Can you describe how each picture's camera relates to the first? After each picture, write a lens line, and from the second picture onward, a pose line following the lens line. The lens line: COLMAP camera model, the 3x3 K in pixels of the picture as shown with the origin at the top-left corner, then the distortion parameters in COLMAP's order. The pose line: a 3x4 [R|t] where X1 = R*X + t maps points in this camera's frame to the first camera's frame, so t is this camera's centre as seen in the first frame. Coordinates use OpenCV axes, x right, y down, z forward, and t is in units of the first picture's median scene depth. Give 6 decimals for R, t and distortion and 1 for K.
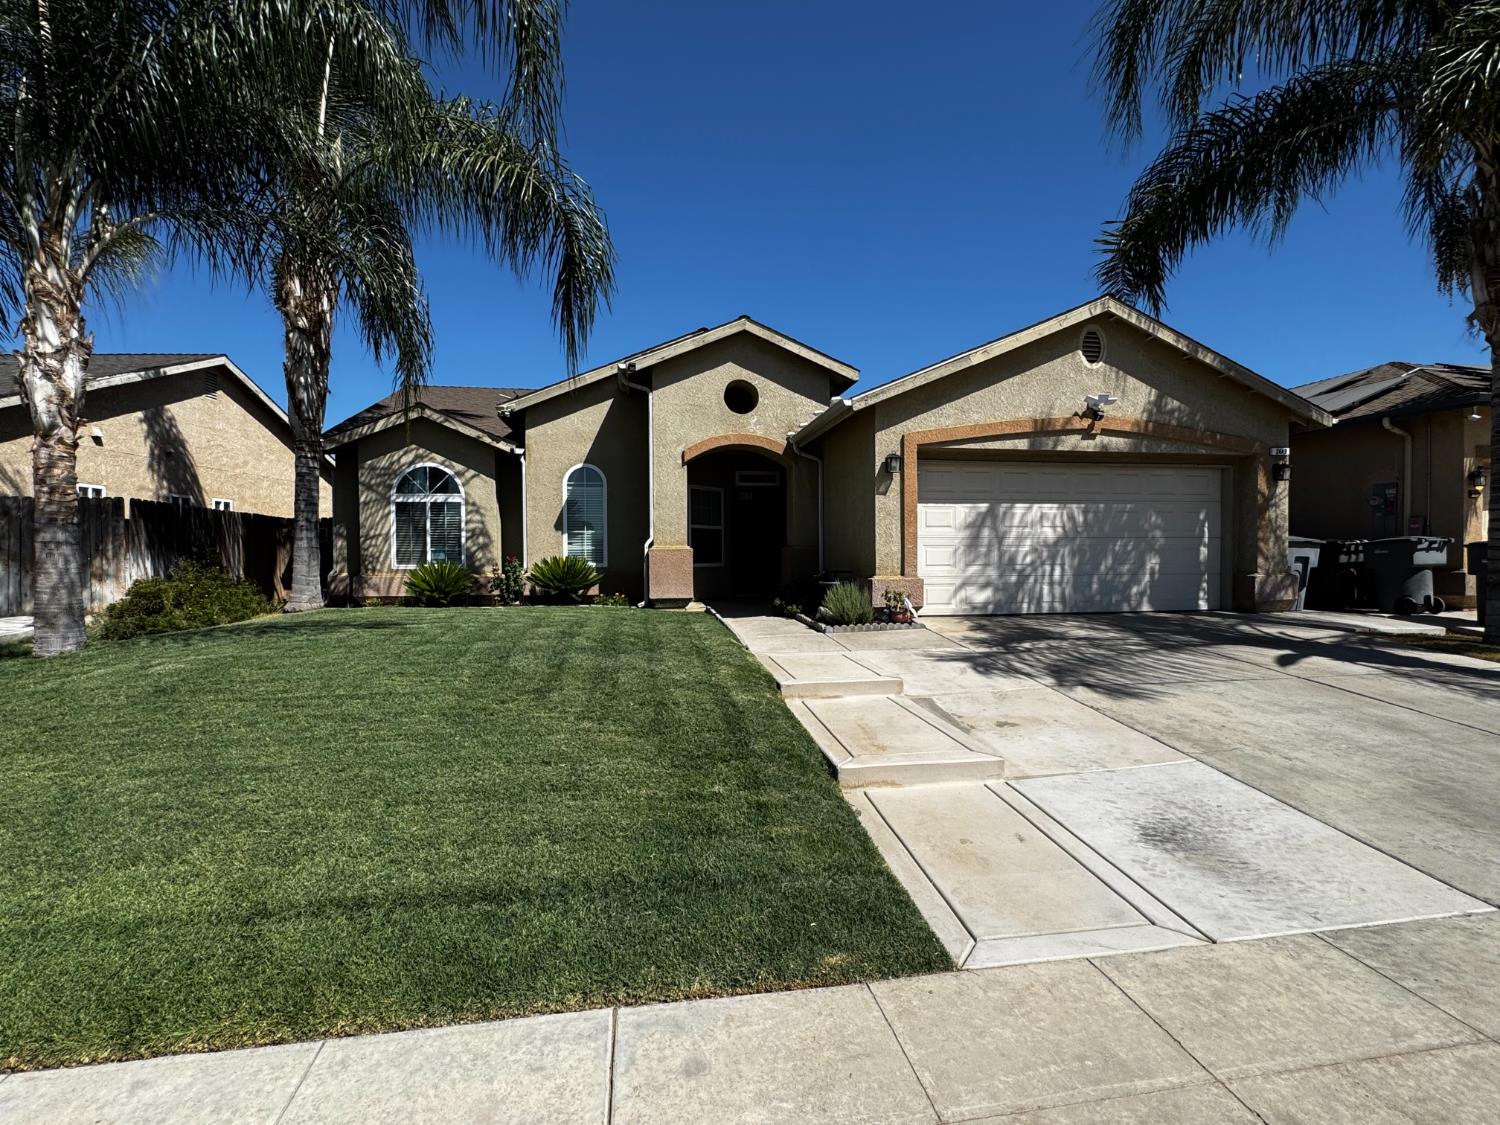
lens RADIAL K [[694.9, 0, 738.6], [0, 694.9, 559.2], [0, 0, 1]] dist [-0.011743, 0.000445]
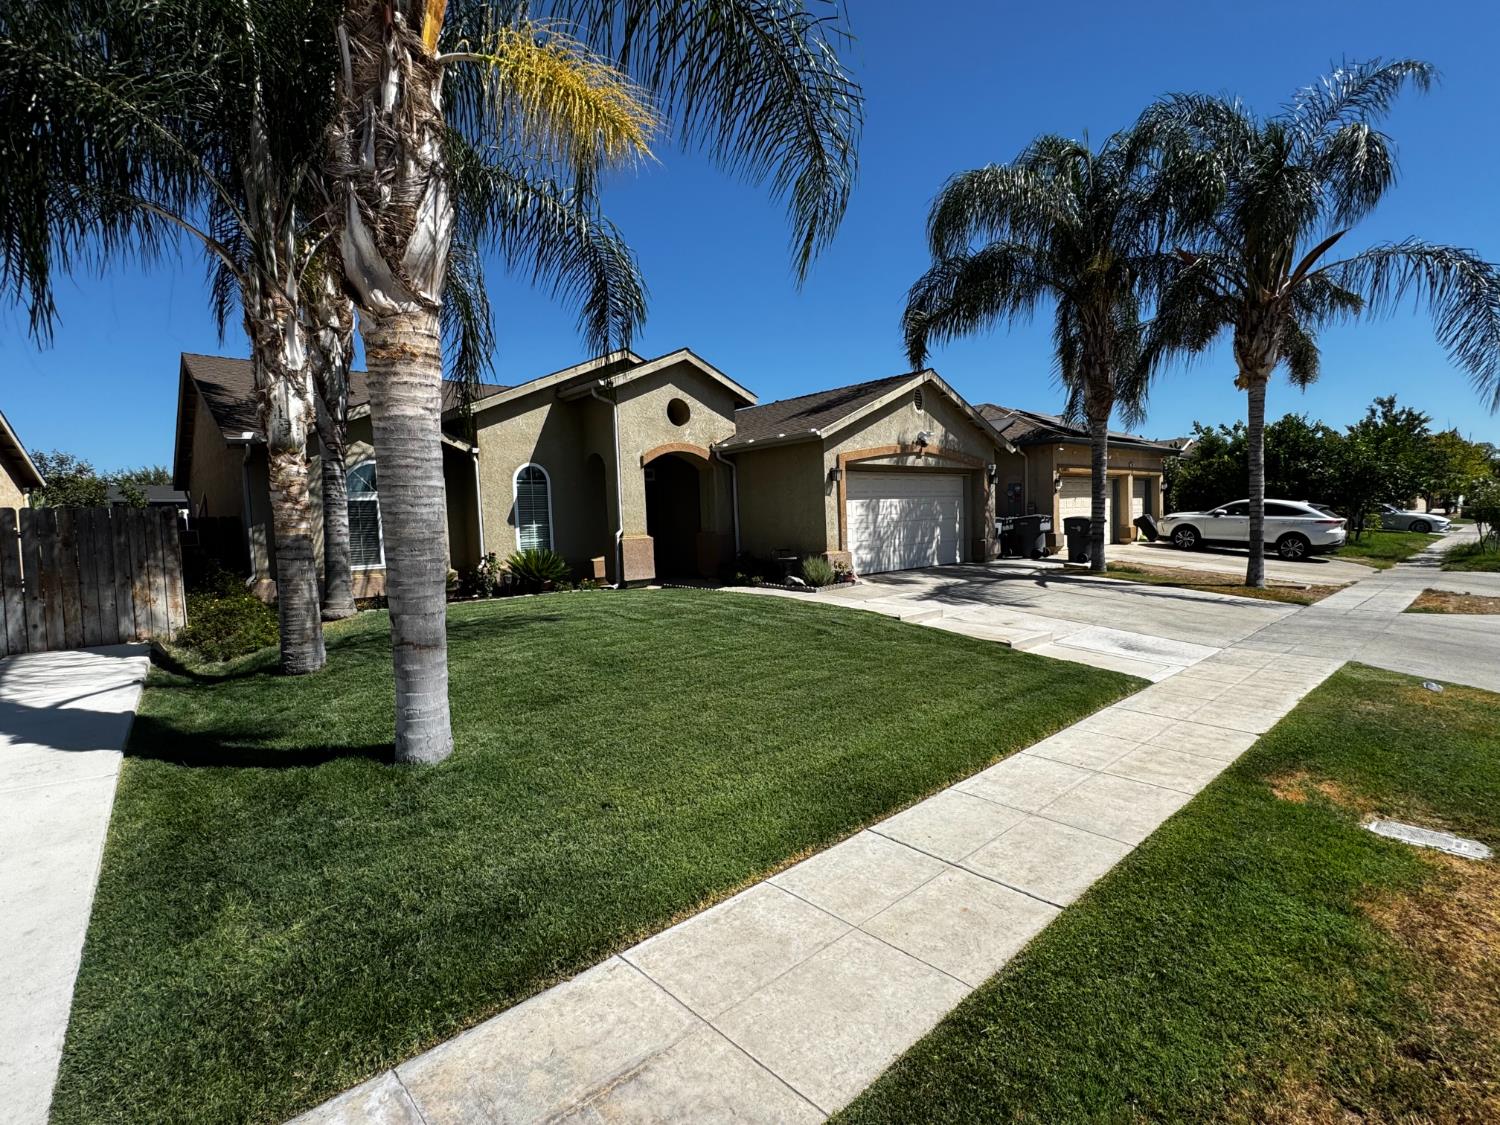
lens RADIAL K [[694.9, 0, 751.1], [0, 694.9, 553.0], [0, 0, 1]] dist [-0.011743, 0.000445]
pose [[0.843810, -0.052947, 0.534024, -0.647198], [0.037760, 0.998512, 0.039336, -0.032912], [-0.535312, -0.013027, 0.844554, -0.130872]]
